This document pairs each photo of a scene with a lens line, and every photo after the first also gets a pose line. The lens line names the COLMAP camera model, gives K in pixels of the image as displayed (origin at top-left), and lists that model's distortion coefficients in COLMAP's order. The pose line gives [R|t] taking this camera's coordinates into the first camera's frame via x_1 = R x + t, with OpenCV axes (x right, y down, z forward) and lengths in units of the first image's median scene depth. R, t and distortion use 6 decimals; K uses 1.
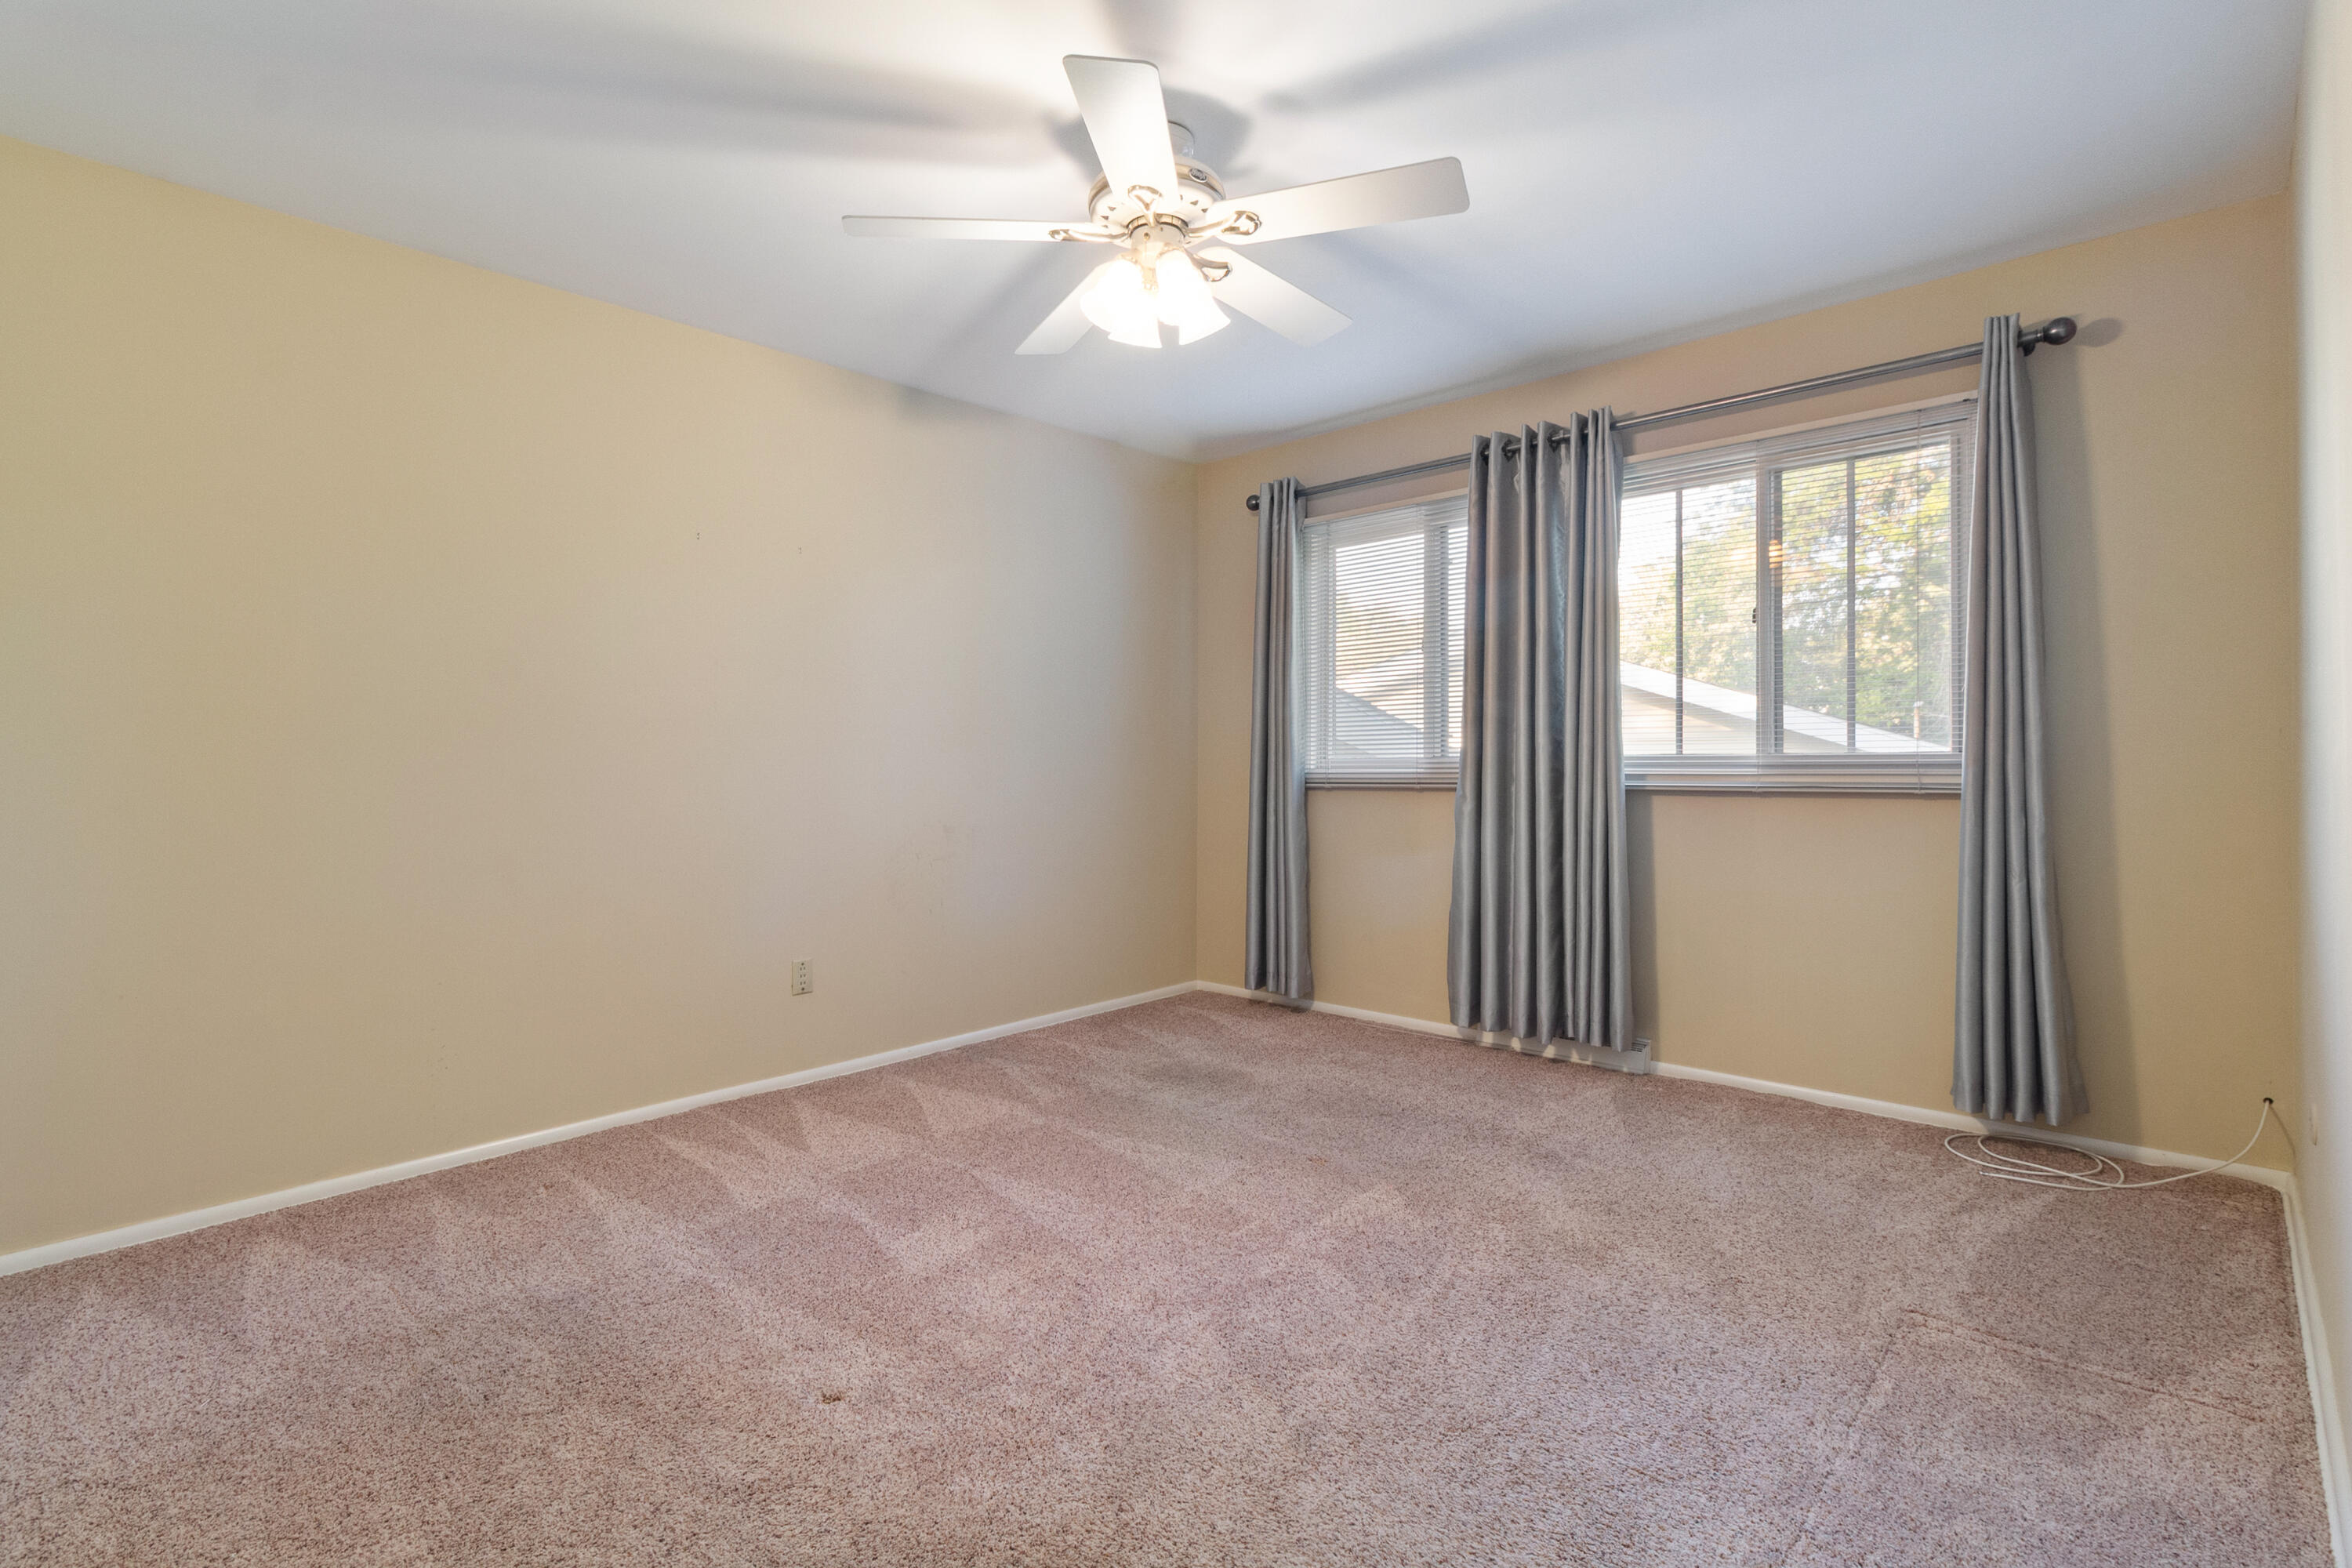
lens RADIAL K [[1093.4, 0, 1176.0], [0, 1093.4, 784.0], [0, 0, 1]] dist [0.000226, 0.000166]
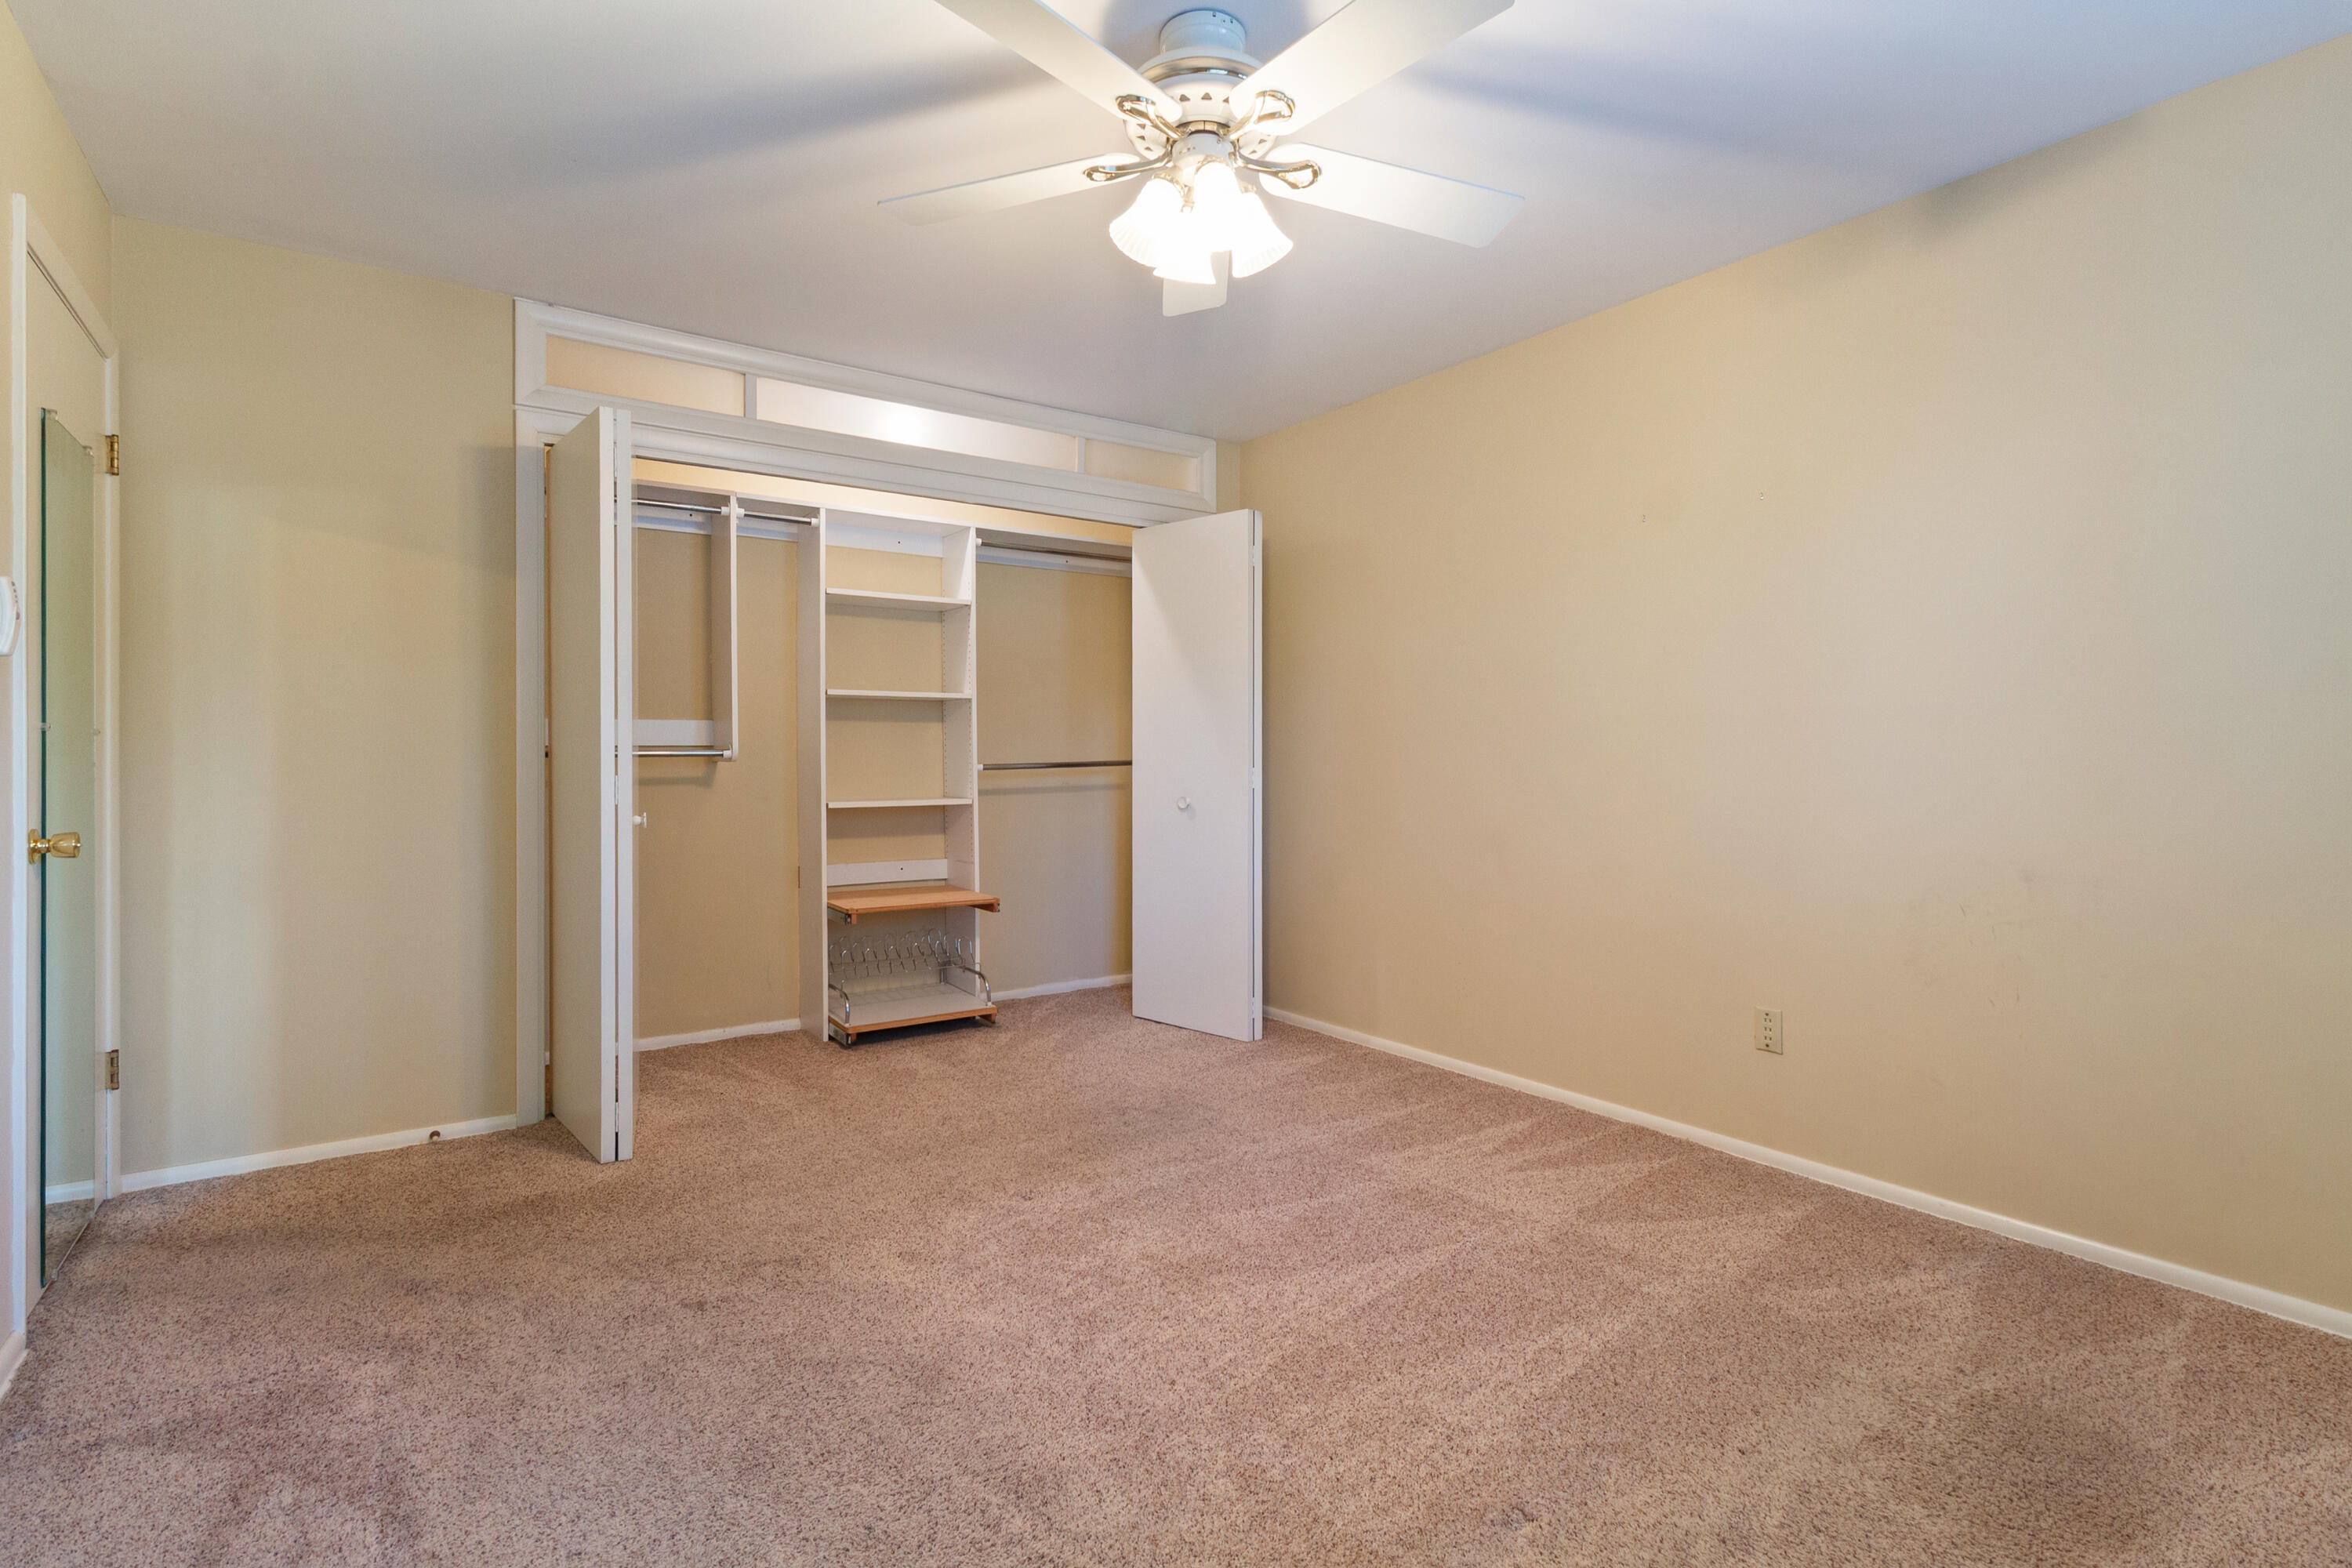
lens RADIAL K [[1121.6, 0, 1167.8], [0, 1121.6, 753.5], [0, 0, 1]] dist [-0.003125, -0.000293]
pose [[-0.205297, 0.008655, -0.978662, 0.675209], [-0.020415, 0.999705, 0.013124, -0.033994], [0.978487, 0.022673, -0.205060, 0.904602]]
